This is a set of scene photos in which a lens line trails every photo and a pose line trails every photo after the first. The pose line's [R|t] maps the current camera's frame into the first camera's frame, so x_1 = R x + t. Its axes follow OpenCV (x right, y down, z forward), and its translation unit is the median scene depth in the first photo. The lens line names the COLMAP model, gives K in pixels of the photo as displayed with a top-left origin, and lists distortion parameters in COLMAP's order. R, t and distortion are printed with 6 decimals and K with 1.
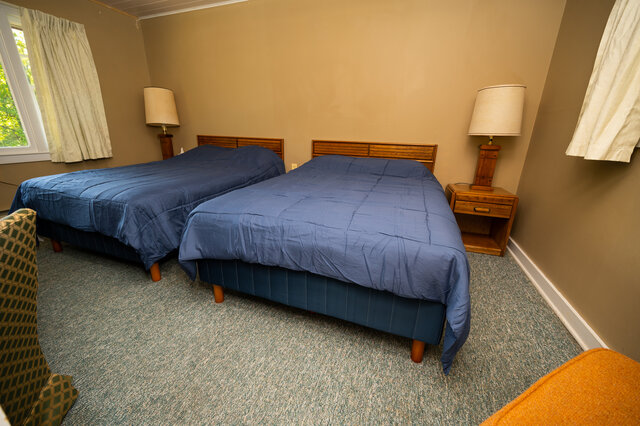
lens RADIAL K [[251.2, 0, 320.1], [0, 251.2, 211.5], [0, 0, 1]] dist [0.000833, -0.000815]
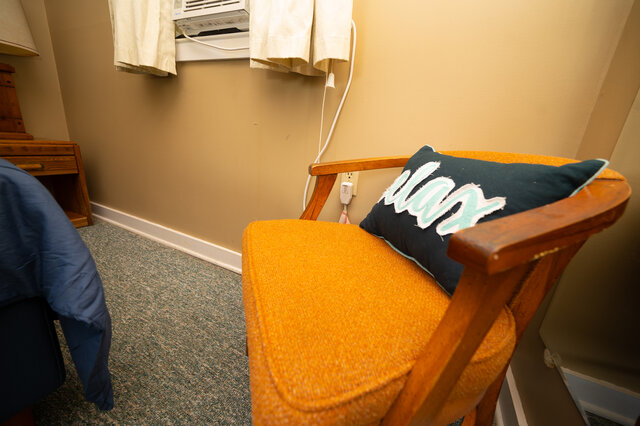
lens RADIAL K [[251.2, 0, 320.5], [0, 251.2, 212.9], [0, 0, 1]] dist [0.000833, -0.000815]
pose [[0.106532, -0.288503, 0.951534, 0.118765], [0.225105, 0.939131, 0.259540, 0.159745], [-0.968493, 0.186546, 0.164991, 0.288964]]
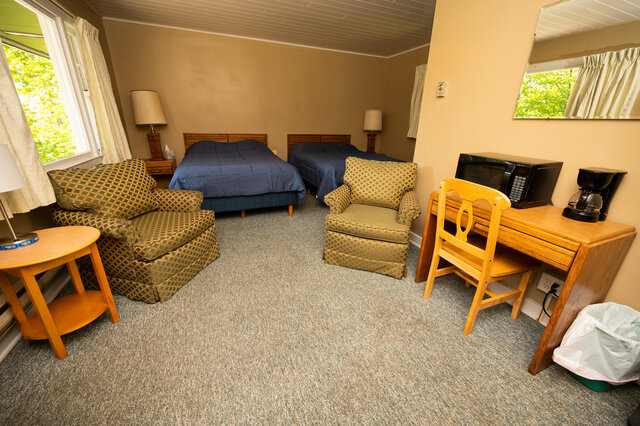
lens RADIAL K [[251.2, 0, 320.0], [0, 251.2, 210.0], [0, 0, 1]] dist [0.000833, -0.000815]
pose [[0.731666, -0.231688, 0.641081, -2.109712], [0.201989, 0.971919, 0.120724, 0.074211], [-0.651049, 0.041161, 0.757919, -0.696541]]
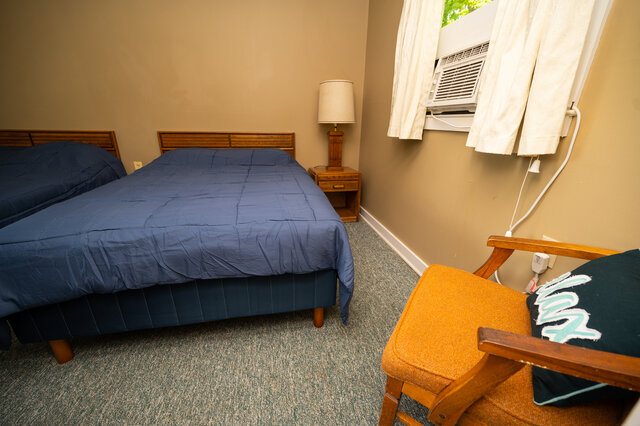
lens RADIAL K [[251.2, 0, 317.9], [0, 251.2, 214.1], [0, 0, 1]] dist [0.000833, -0.000815]
pose [[0.855257, -0.185153, 0.483998, -0.061556], [0.164655, 0.982685, 0.084969, 0.005141], [-0.491350, 0.007022, 0.870934, 0.018486]]
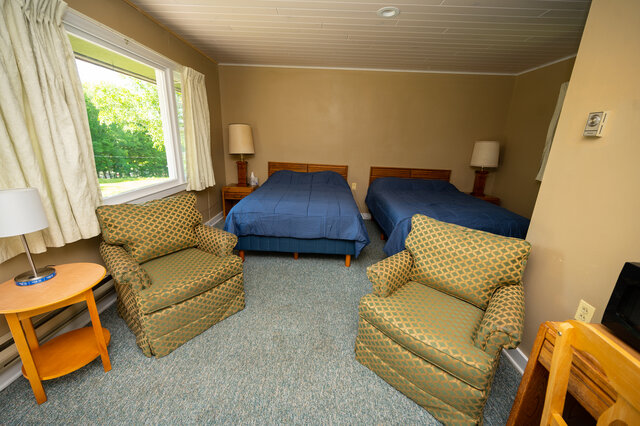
lens RADIAL K [[251.2, 0, 320.3], [0, 251.2, 210.9], [0, 0, 1]] dist [0.000833, -0.000815]
pose [[0.946129, -0.075027, 0.314978, -1.606794], [0.083113, 0.996464, -0.012297, -0.076597], [-0.312942, 0.037814, 0.949019, -0.561600]]
